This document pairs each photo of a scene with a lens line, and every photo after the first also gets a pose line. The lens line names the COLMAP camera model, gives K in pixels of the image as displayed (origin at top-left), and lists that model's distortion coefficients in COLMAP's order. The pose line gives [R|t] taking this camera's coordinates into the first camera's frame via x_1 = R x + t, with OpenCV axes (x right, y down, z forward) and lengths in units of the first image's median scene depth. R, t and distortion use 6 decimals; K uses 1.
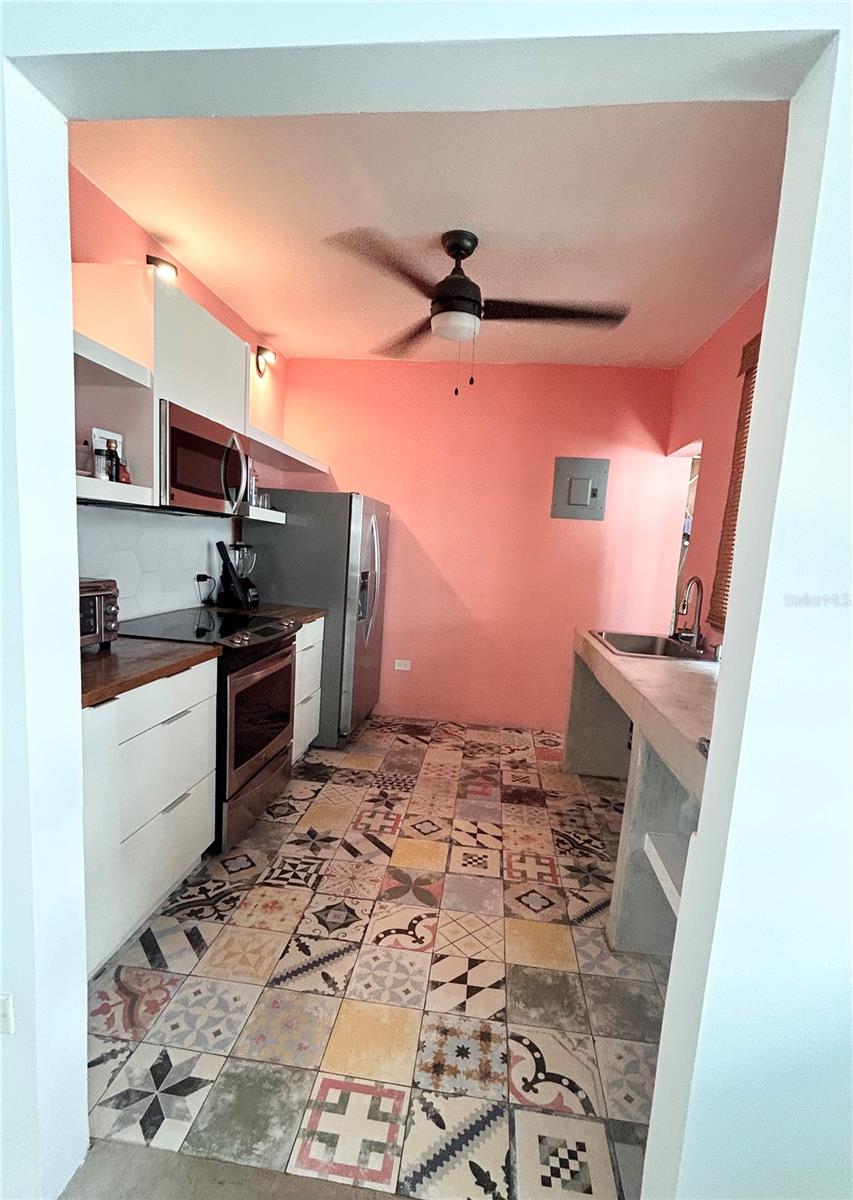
lens RADIAL K [[542.3, 0, 430.2], [0, 542.3, 606.0], [0, 0, 1]] dist [0.000281, 0.000061]
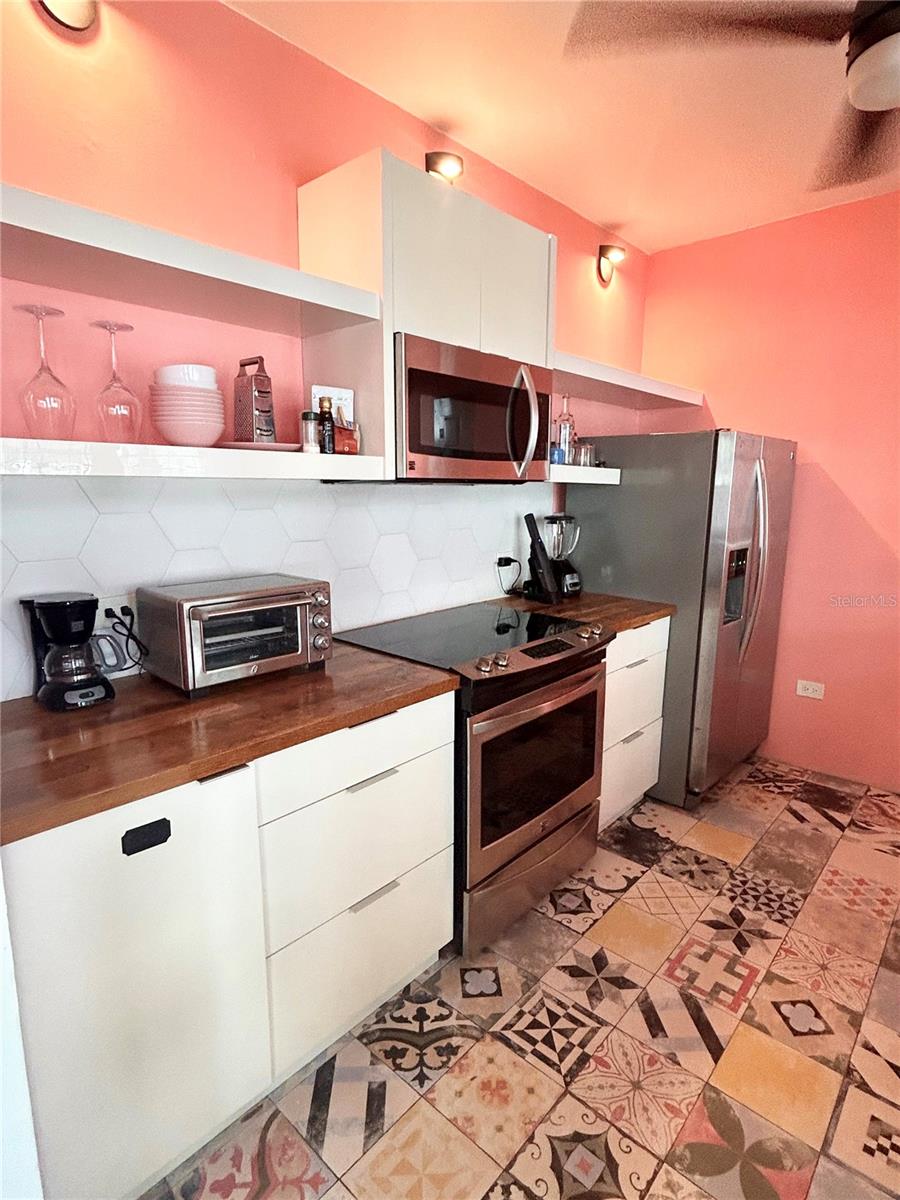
lens RADIAL K [[631.6, 0, 450.1], [0, 631.6, 599.6], [0, 0, 1]] dist [-0.003096, 0.002786]
pose [[0.815572, 0.037976, -0.577408, 0.056138], [-0.015046, 0.998898, 0.044446, -0.046863], [0.578459, -0.027561, 0.815245, 0.265356]]
